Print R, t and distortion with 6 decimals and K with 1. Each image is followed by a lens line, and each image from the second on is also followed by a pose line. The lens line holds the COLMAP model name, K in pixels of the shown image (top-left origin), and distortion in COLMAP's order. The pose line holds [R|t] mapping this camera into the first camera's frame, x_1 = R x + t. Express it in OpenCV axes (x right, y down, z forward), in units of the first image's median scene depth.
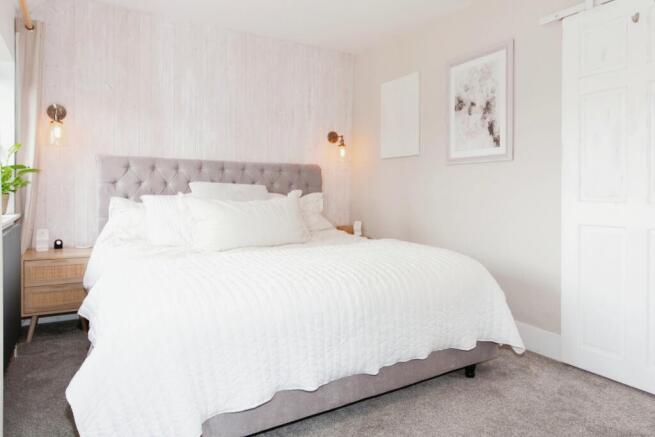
lens RADIAL K [[419.8, 0, 327.5], [0, 419.8, 218.5], [0, 0, 1]] dist [-0.001766, 0.001480]
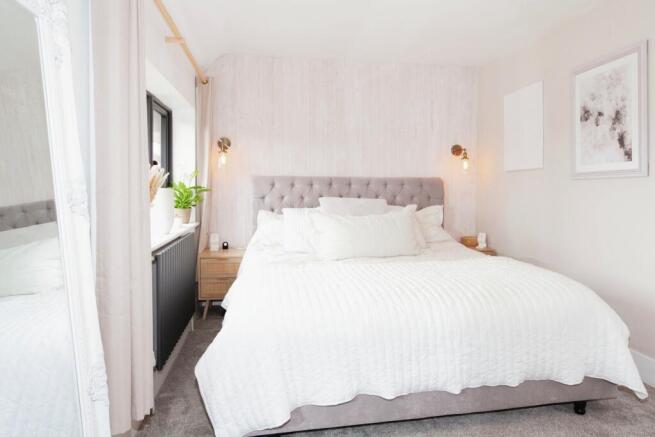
lens RADIAL K [[396.9, 0, 327.5], [0, 396.9, 218.5], [0, 0, 1]] dist [-0.003741, 0.002015]
pose [[0.929250, 0.017494, -0.369036, 0.116941], [-0.016764, 0.999846, 0.005187, -0.040404], [0.369070, 0.001366, 0.929401, -0.015455]]
